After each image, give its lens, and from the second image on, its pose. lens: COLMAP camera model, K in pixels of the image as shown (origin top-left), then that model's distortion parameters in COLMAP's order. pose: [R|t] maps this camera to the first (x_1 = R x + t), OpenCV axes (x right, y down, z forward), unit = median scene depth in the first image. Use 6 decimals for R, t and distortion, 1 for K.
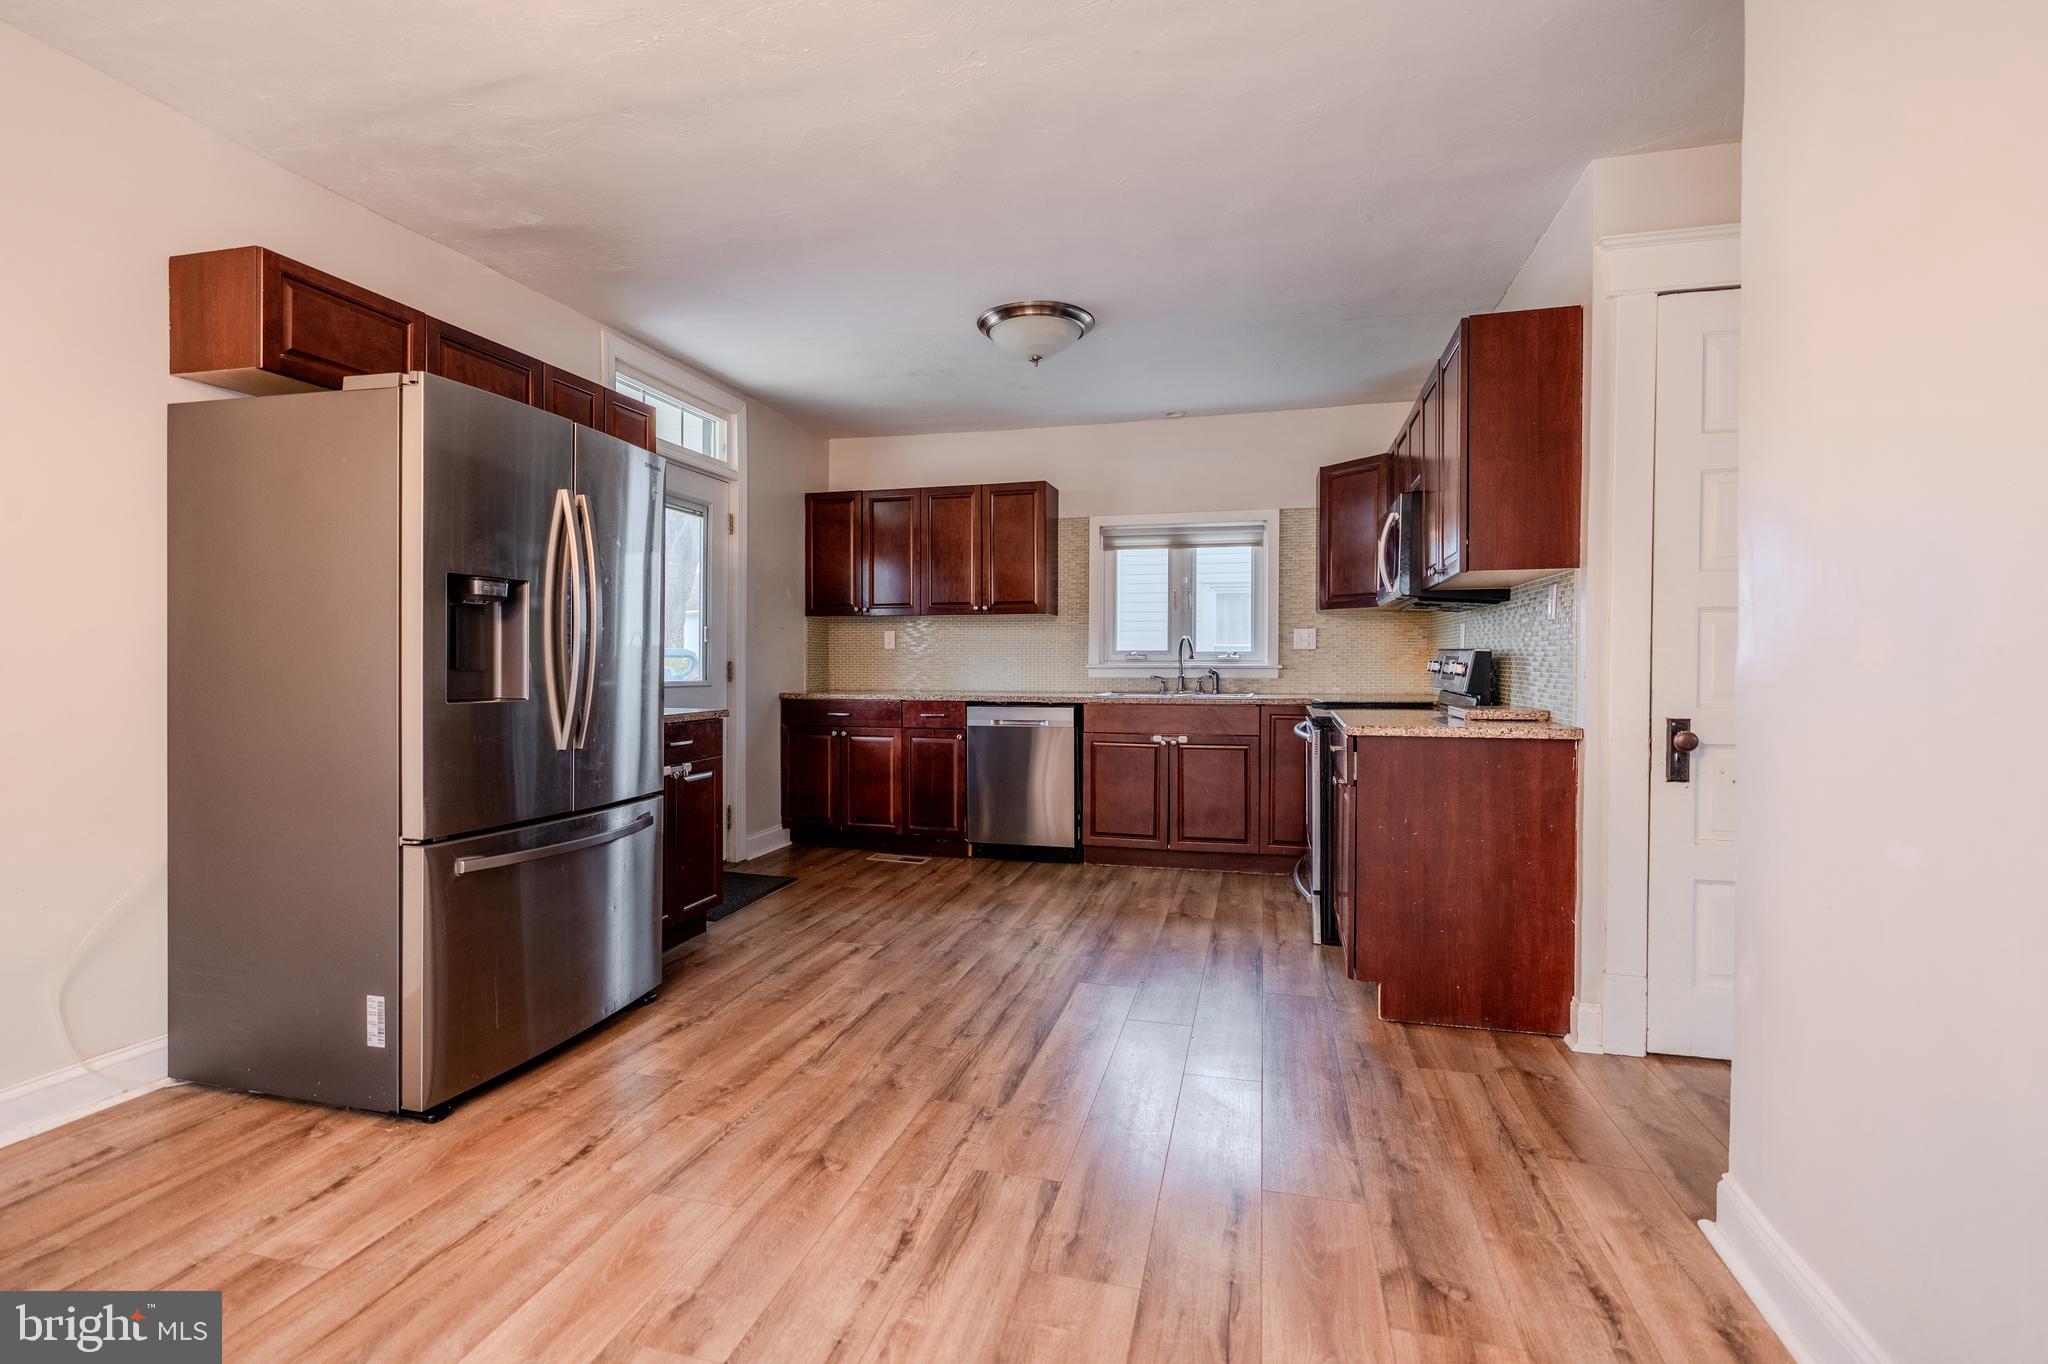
lens RADIAL K [[924.0, 0, 1019.4], [0, 924.0, 668.1], [0, 0, 1]] dist [0.016775, 0.000220]
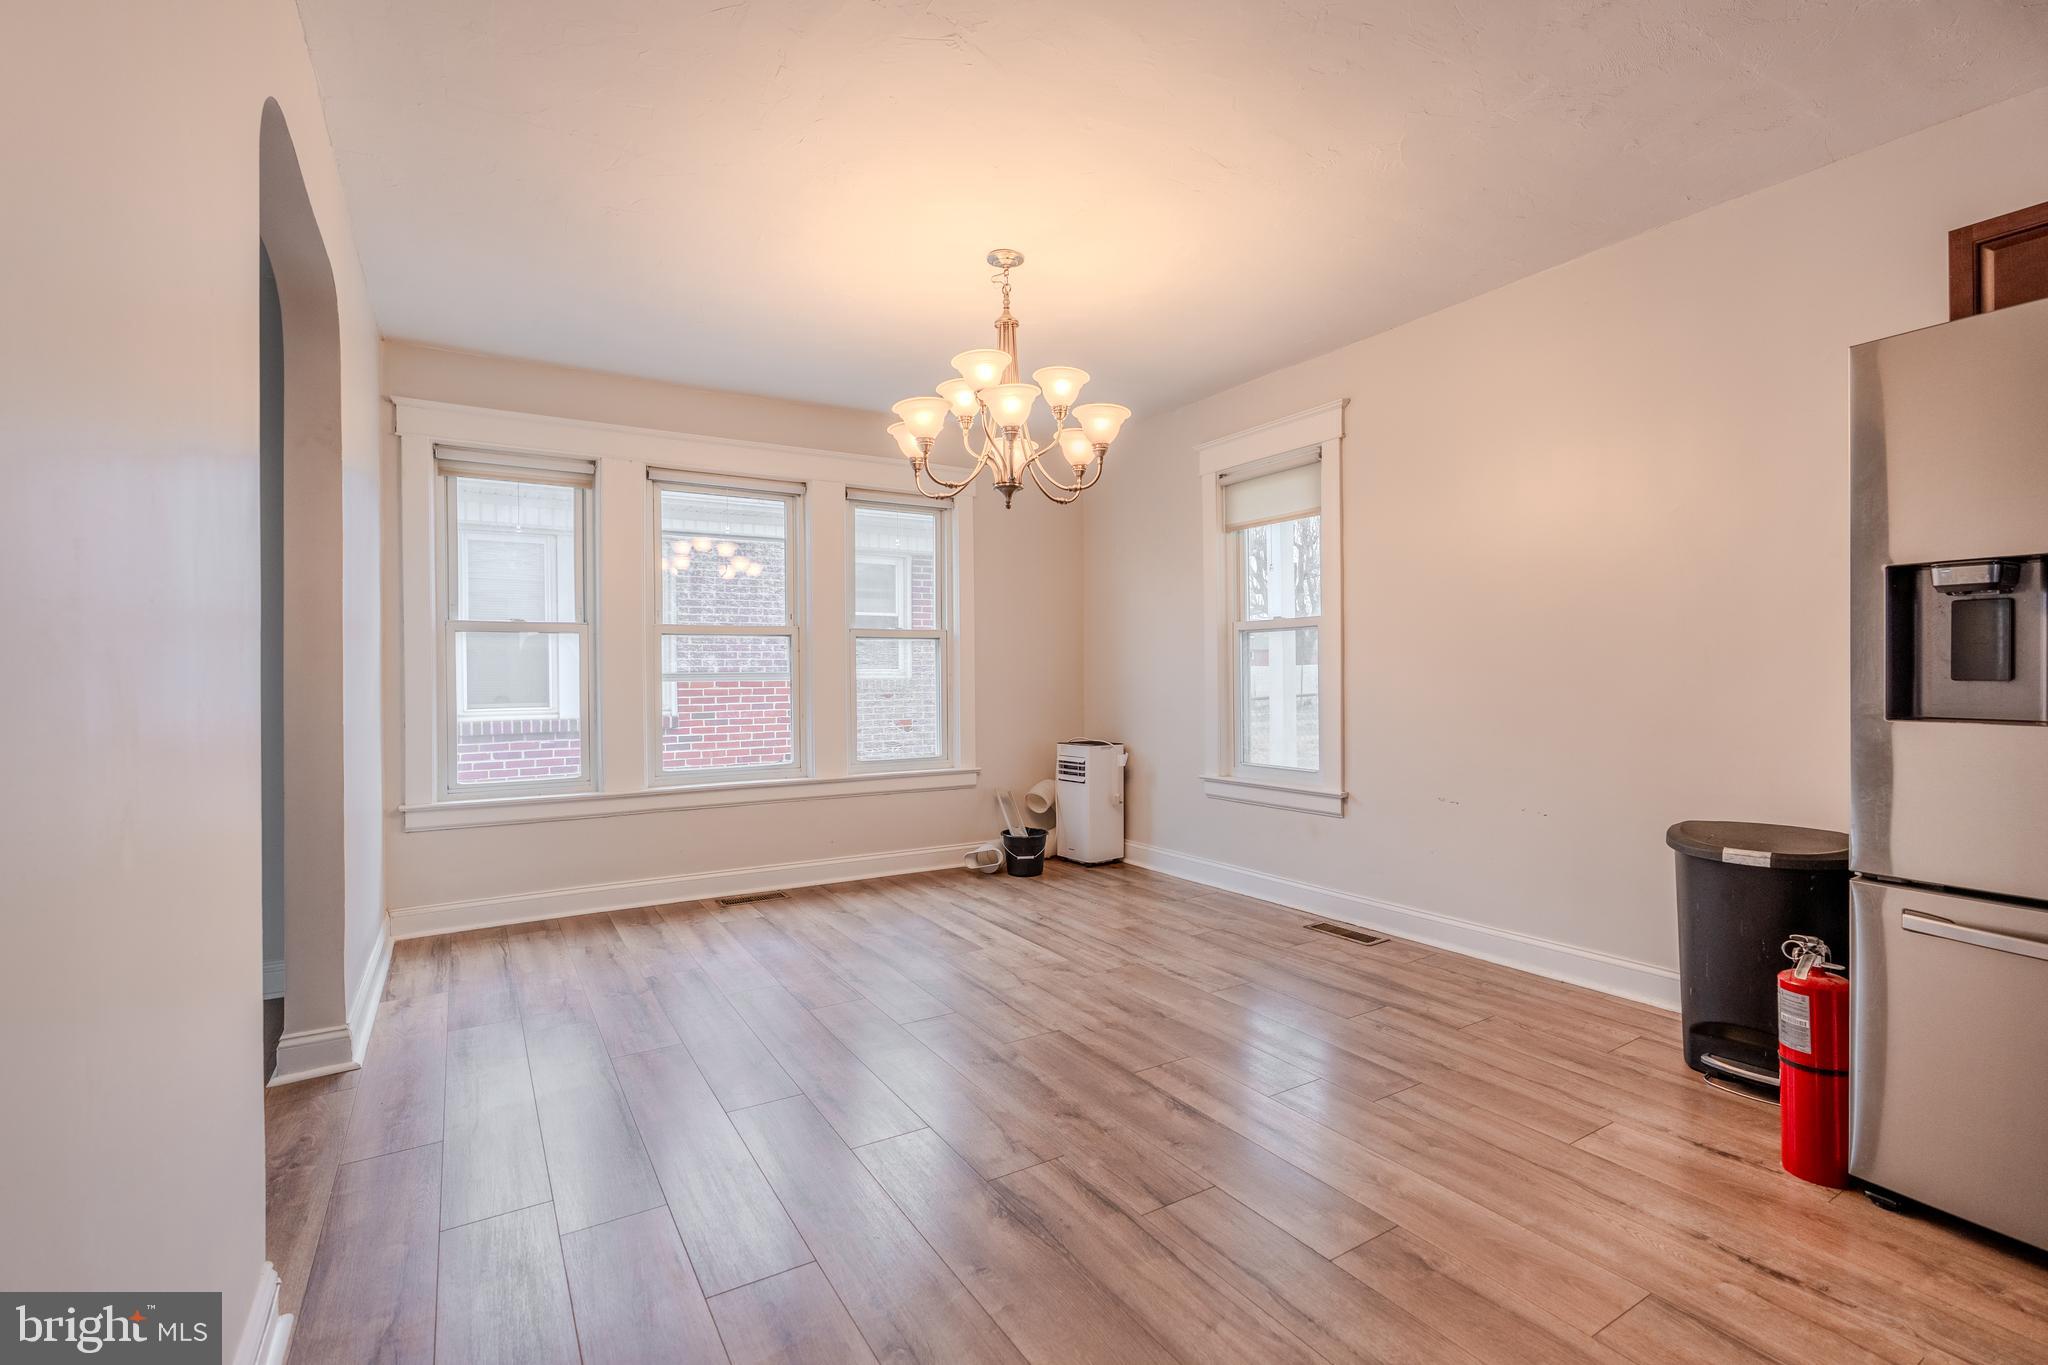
lens RADIAL K [[924.0, 0, 1026.5], [0, 924.0, 684.3], [0, 0, 1]] dist [0.016775, 0.000220]
pose [[-0.690890, 0.010327, -0.722886, 0.675691], [0.006209, 0.999946, 0.008350, -0.010223], [0.722933, 0.001281, -0.690917, 1.277473]]
